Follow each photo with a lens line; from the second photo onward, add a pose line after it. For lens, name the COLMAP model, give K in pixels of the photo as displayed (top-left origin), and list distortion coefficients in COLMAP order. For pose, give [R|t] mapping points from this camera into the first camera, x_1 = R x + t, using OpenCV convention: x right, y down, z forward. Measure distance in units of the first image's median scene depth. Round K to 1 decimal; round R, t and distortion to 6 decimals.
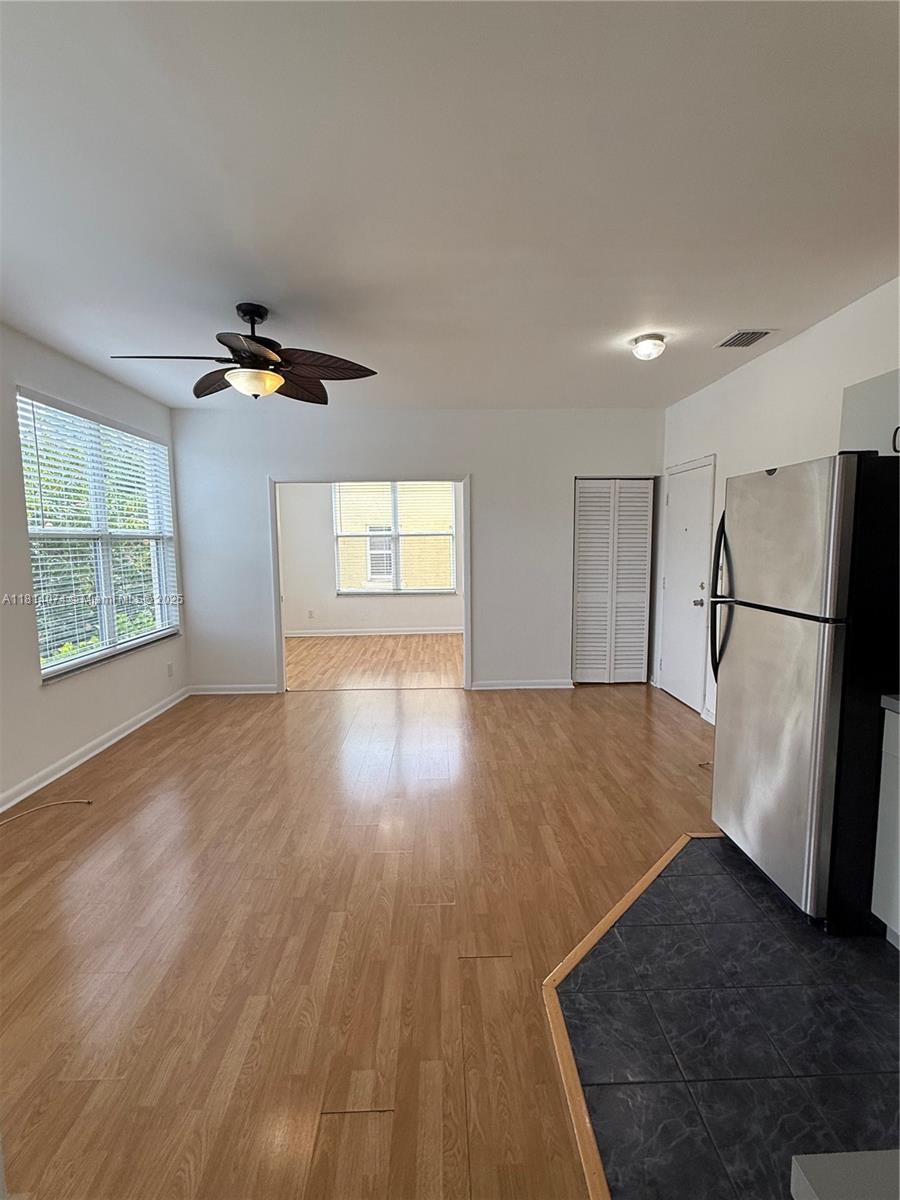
lens RADIAL K [[557.5, 0, 452.7], [0, 557.5, 602.4], [0, 0, 1]] dist [0.004510, 0.000542]
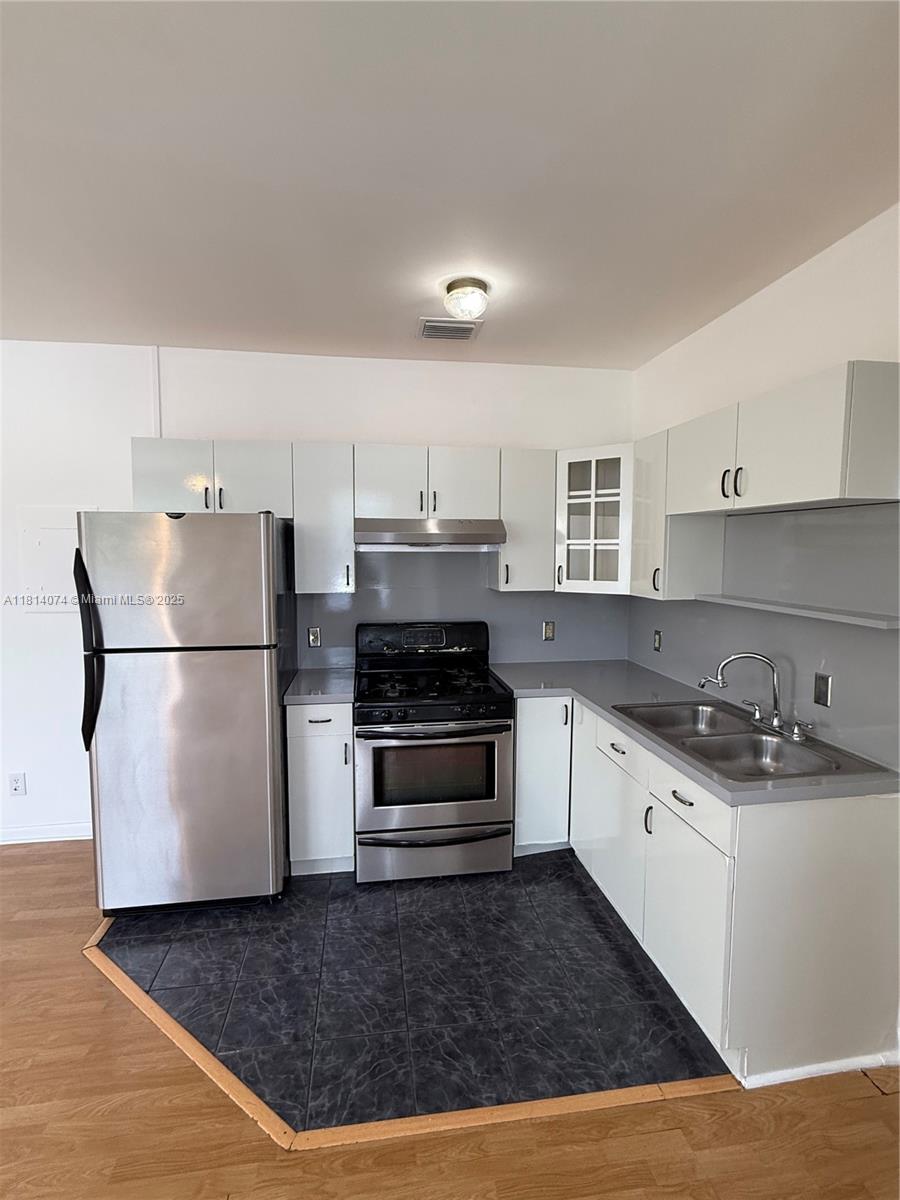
lens RADIAL K [[557.5, 0, 445.4], [0, 557.5, 598.6], [0, 0, 1]] dist [0.004510, 0.000542]
pose [[-0.113890, -0.061565, 0.991584, -0.283835], [0.112276, 0.990887, 0.074417, -0.058835], [-0.987129, 0.119807, -0.105940, 0.360361]]
